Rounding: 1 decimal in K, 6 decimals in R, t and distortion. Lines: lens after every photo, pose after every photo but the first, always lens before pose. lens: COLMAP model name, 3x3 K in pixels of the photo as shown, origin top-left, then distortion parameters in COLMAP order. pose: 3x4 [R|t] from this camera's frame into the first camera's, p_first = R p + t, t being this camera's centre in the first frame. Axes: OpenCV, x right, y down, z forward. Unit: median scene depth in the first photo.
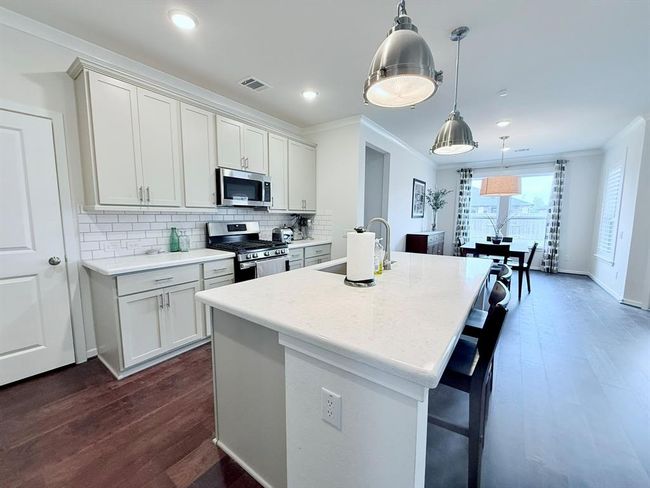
lens RADIAL K [[259.3, 0, 322.0], [0, 259.3, 243.4], [0, 0, 1]] dist [-0.001338, -0.000034]
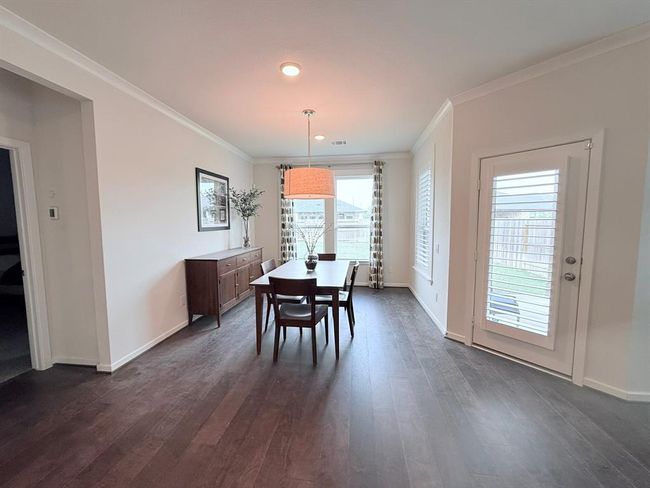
lens RADIAL K [[259.3, 0, 322.0], [0, 259.3, 243.4], [0, 0, 1]] dist [-0.001338, -0.000034]
pose [[0.876958, -0.052550, 0.477685, 0.439990], [0.063204, 0.997981, -0.006246, -0.066881], [-0.476392, 0.035669, 0.878509, 0.448809]]
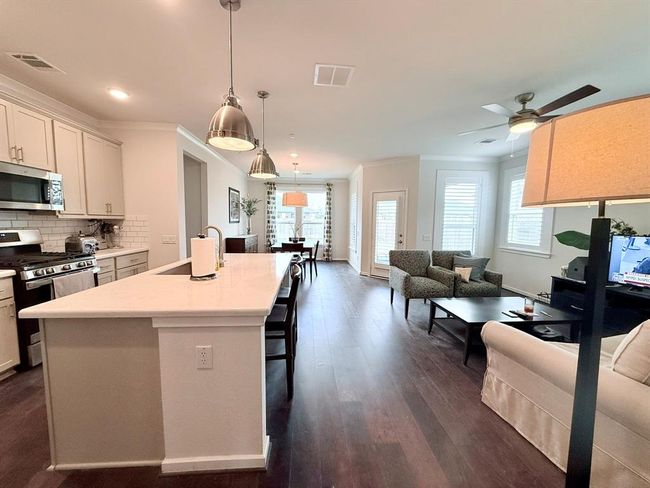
lens RADIAL K [[259.3, 0, 322.0], [0, 259.3, 243.4], [0, 0, 1]] dist [-0.001338, -0.000034]
pose [[0.769548, -0.049656, 0.636655, -0.076263], [0.058648, 0.998254, 0.006970, 0.003566], [-0.635890, 0.031975, 0.771117, -0.126904]]
